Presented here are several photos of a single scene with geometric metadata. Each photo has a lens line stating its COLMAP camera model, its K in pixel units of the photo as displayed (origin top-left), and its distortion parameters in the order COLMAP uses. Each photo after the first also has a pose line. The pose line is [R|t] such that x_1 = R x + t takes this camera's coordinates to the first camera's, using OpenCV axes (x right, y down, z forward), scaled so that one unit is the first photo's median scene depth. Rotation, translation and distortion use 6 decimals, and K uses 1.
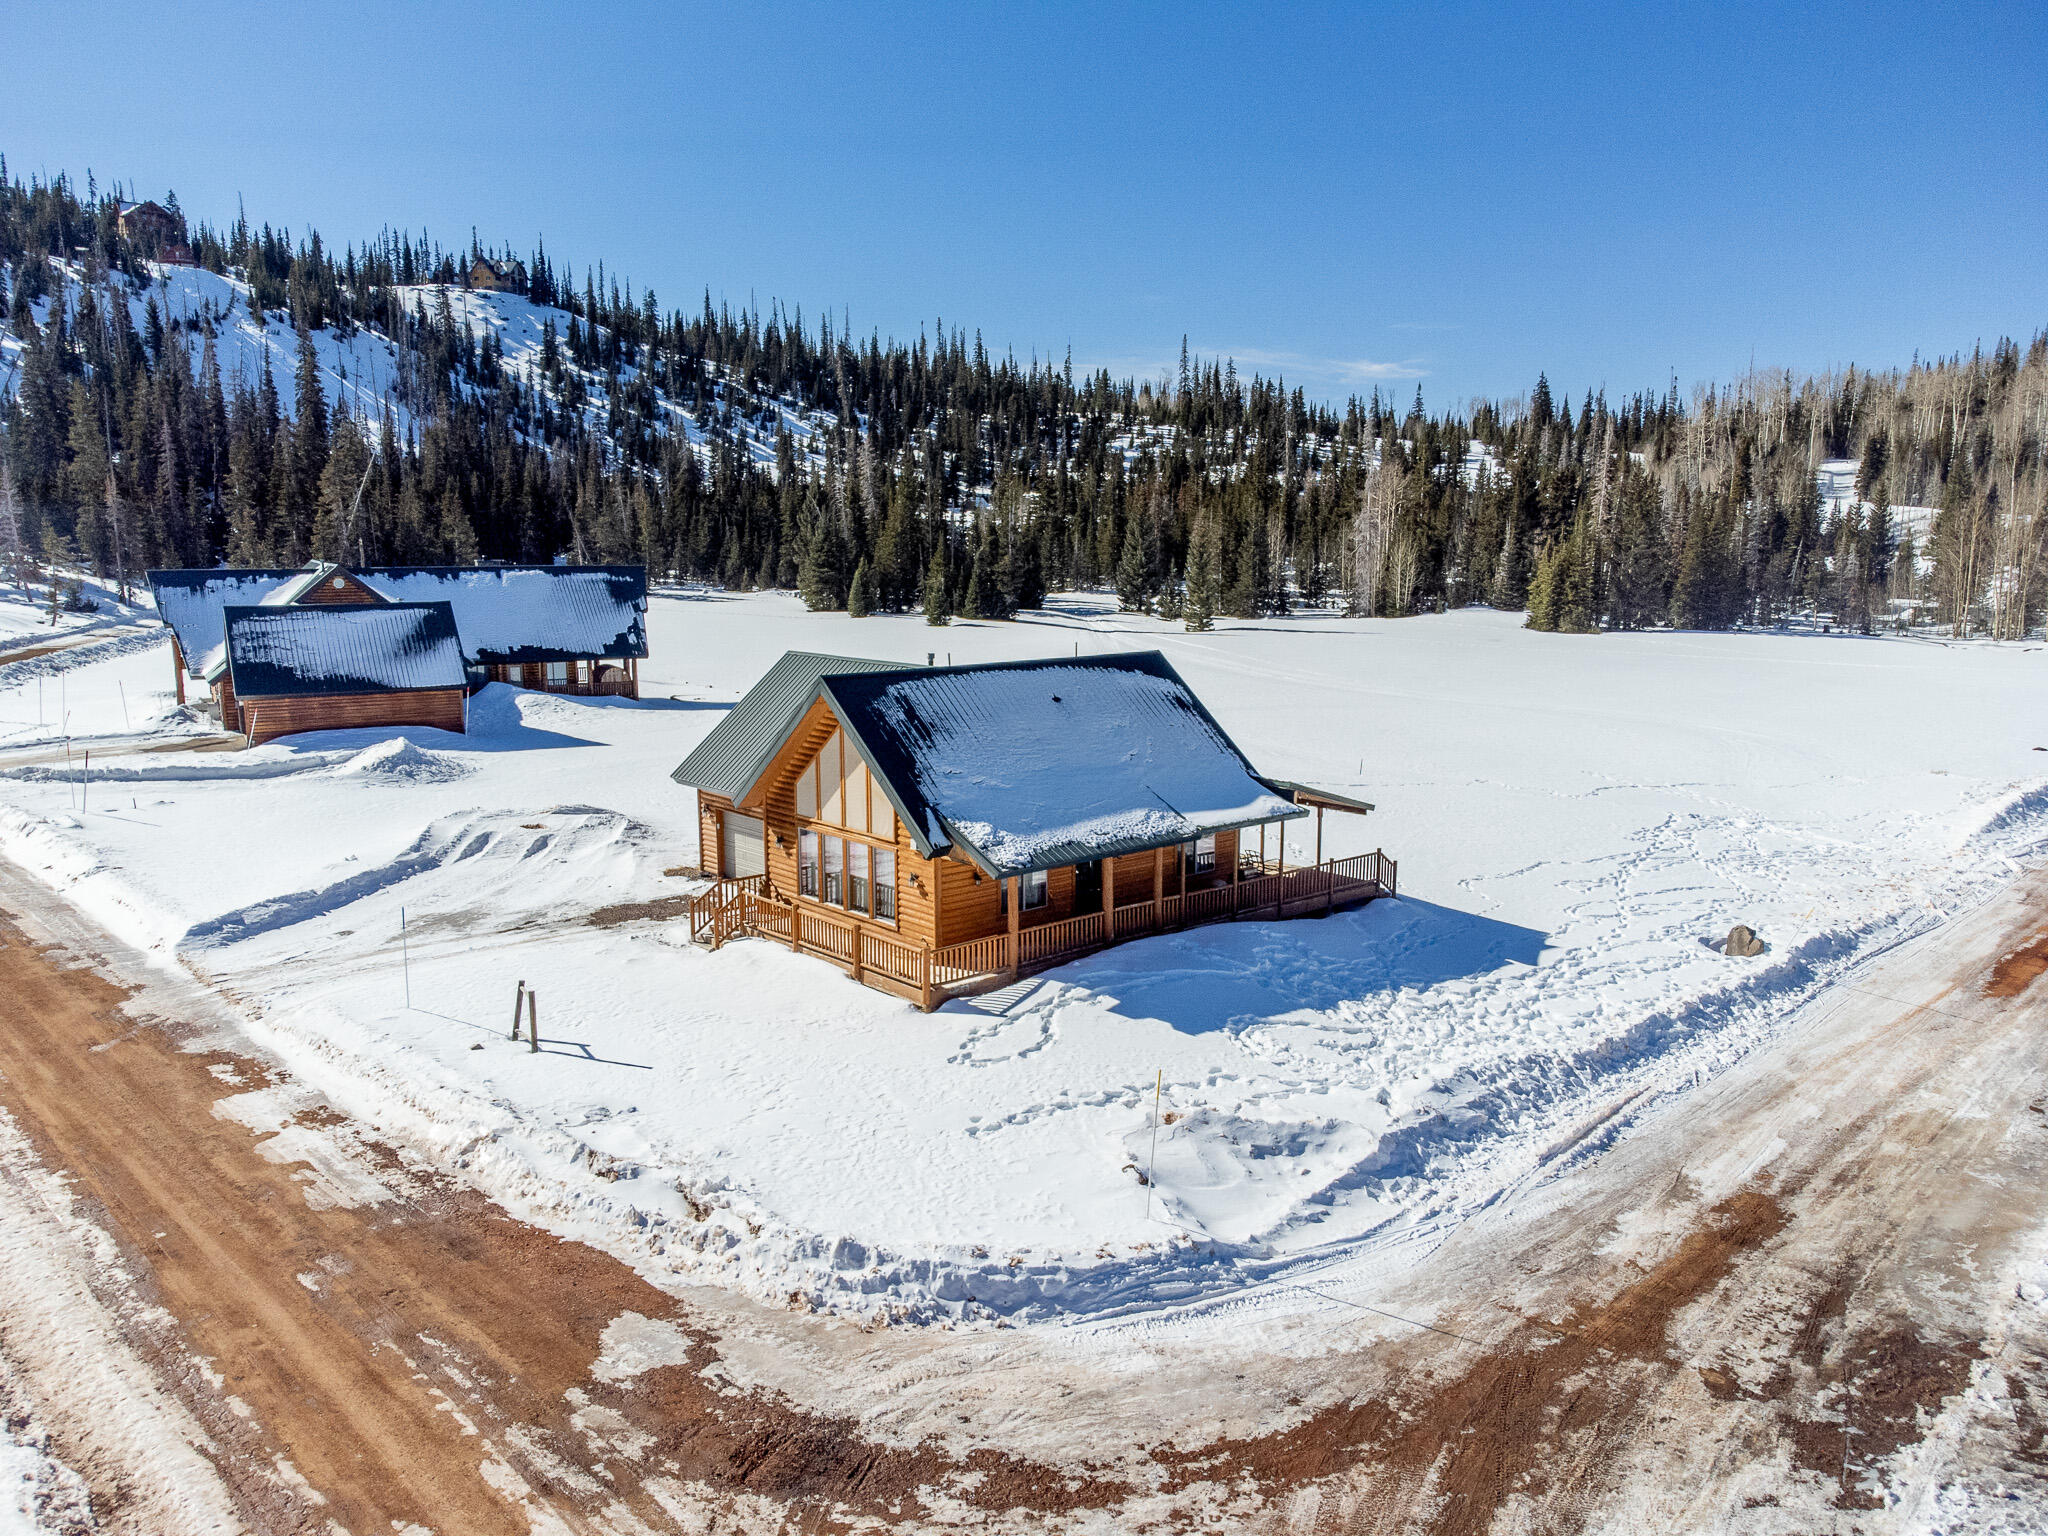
lens RADIAL K [[1524.7, 0, 1019.9], [0, 1524.7, 799.1], [0, 0, 1]] dist [0.014483, 0.003618]
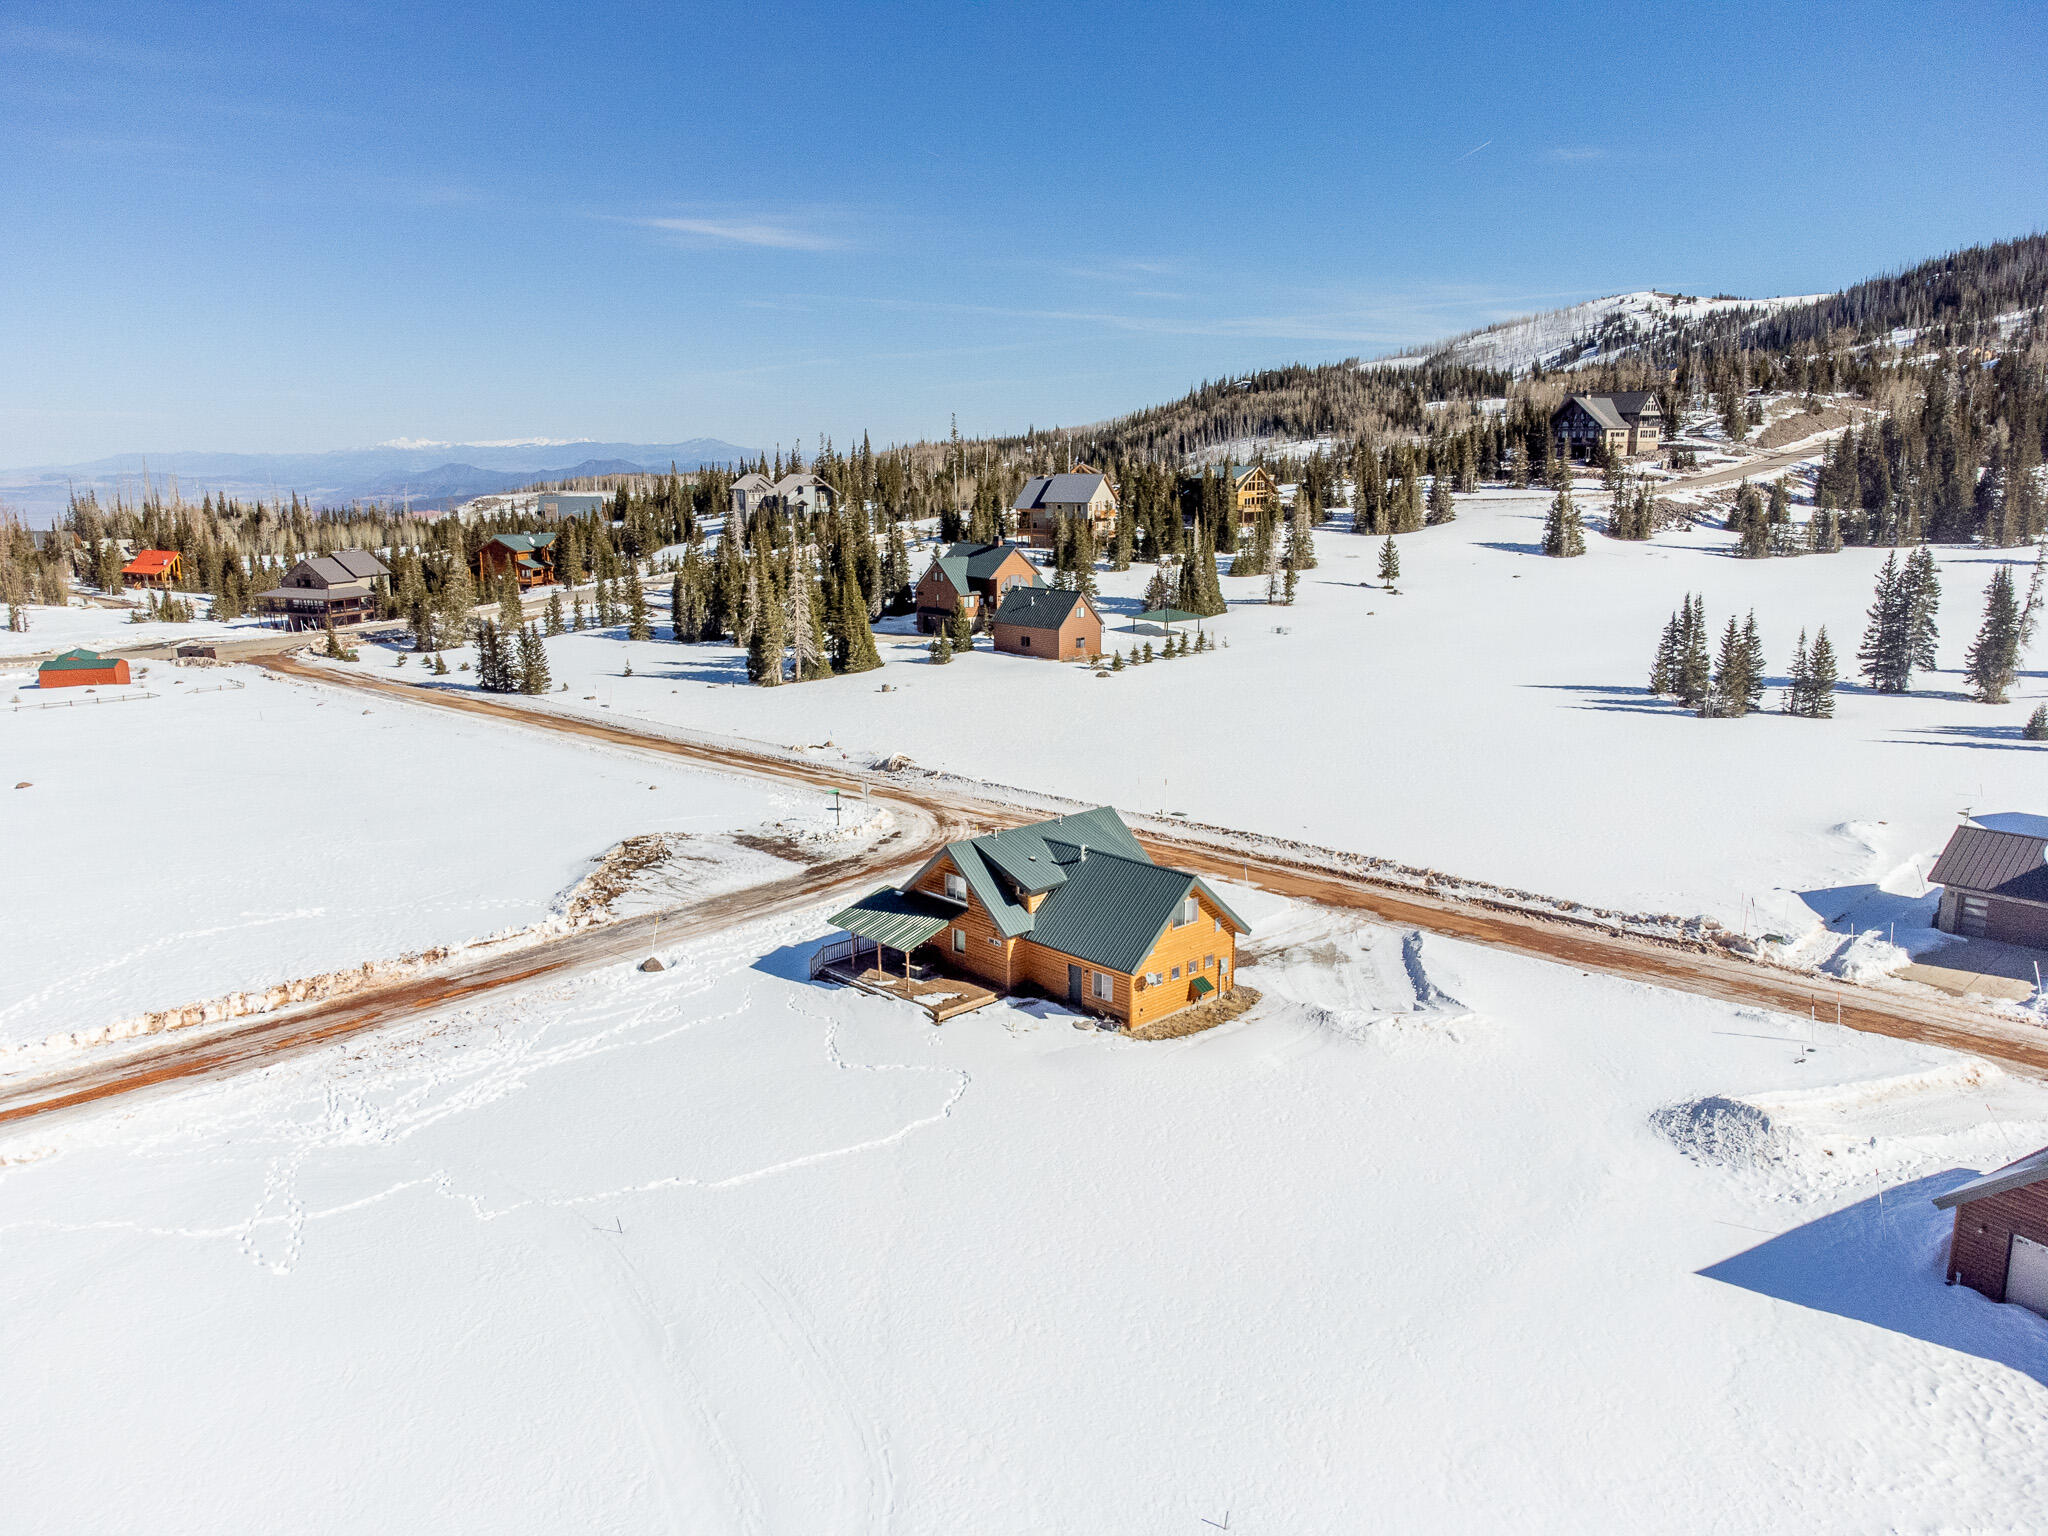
lens RADIAL K [[1500.2, 0, 1024.0], [0, 1500.2, 768.0], [0, 0, 1]] dist [0.007061, 0.003809]
pose [[-0.998775, 0.013048, -0.047726, 0.131629], [-0.006018, 0.925397, 0.378952, -1.265397], [0.049110, 0.378775, -0.924185, 3.939459]]
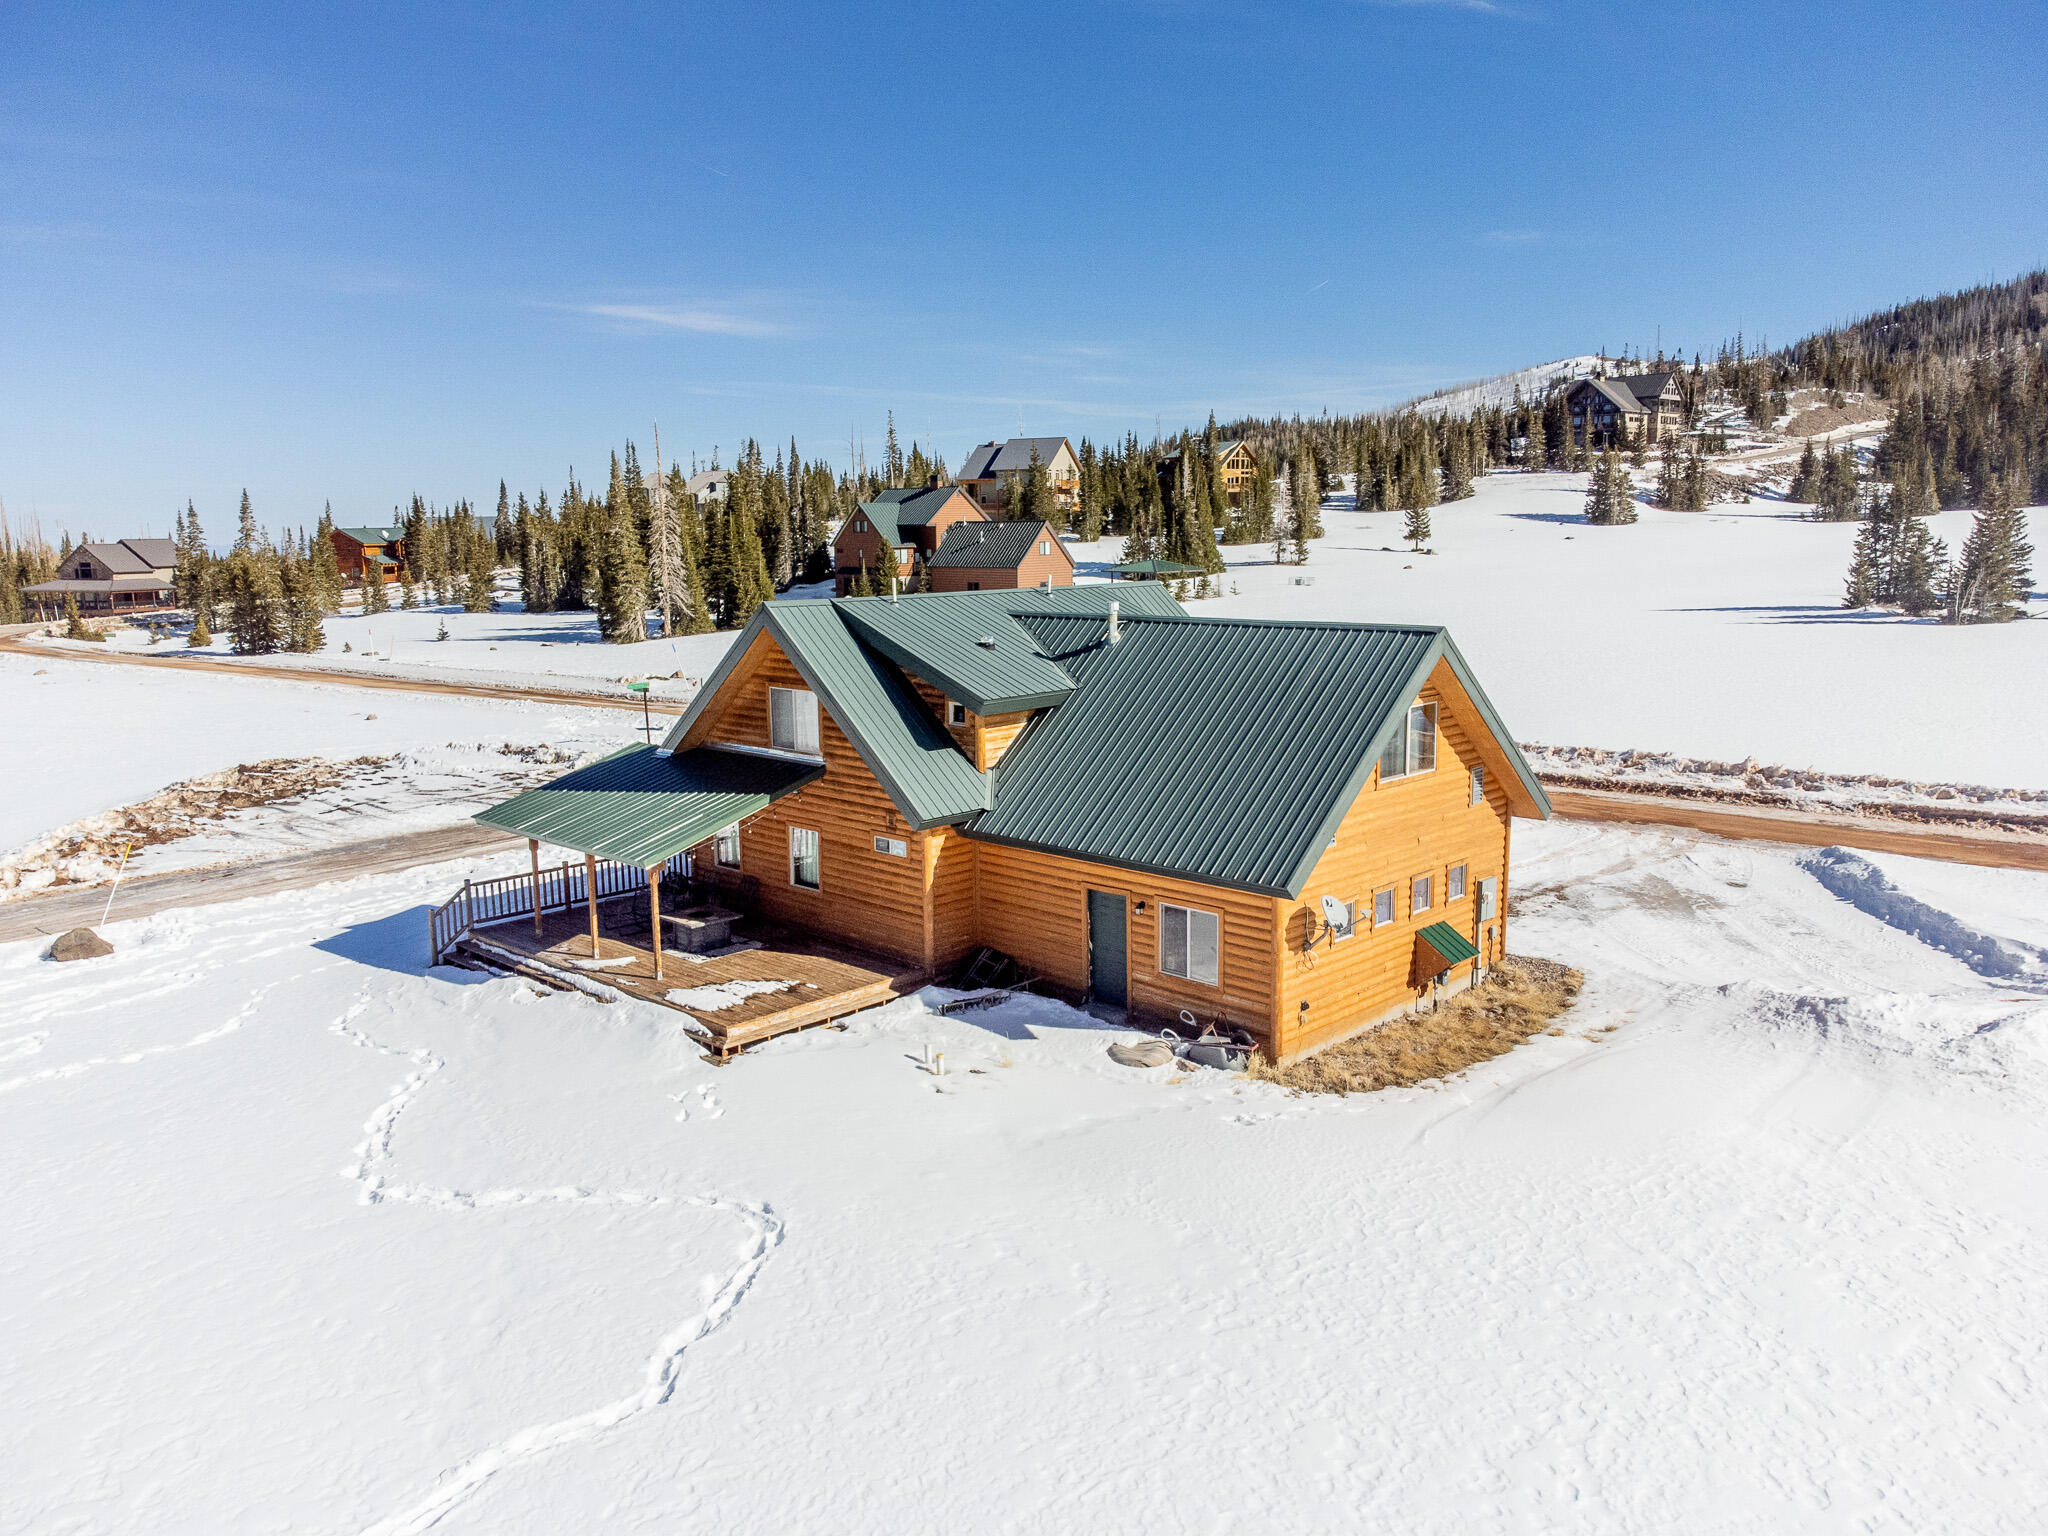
lens RADIAL K [[1533.4, 0, 1021.7], [0, 1533.4, 792.3], [0, 0, 1]] dist [-0.022209, 0.060185]
pose [[-0.996592, 0.028601, -0.077366, 0.053466], [-0.000200, 0.937121, 0.349005, -0.393598], [0.082484, 0.347831, -0.933922, 2.596915]]
